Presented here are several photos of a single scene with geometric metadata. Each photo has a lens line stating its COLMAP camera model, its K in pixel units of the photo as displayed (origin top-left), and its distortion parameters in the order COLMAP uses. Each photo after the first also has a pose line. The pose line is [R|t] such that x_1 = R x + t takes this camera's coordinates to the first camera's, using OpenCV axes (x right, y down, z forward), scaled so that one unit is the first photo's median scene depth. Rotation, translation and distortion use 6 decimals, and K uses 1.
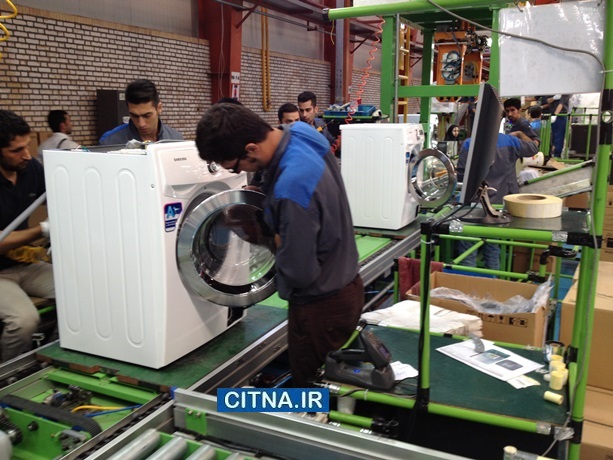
lens RADIAL K [[575.4, 0, 306.5], [0, 575.4, 230.0], [0, 0, 1]] dist [0.107813, -0.124428]
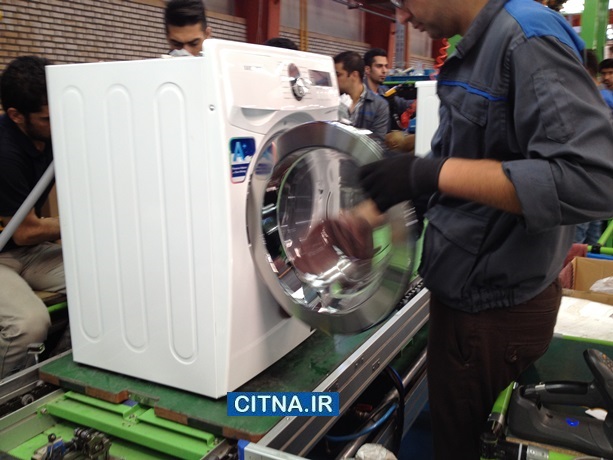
lens RADIAL K [[579.0, 0, 305.4], [0, 579.0, 211.3], [0, 0, 1]] dist [0.114194, -0.009904]
pose [[0.998630, -0.007957, -0.051719, -0.113234], [0.006604, 0.999633, -0.026278, 0.044771], [0.051909, 0.025900, 0.998316, 0.322447]]
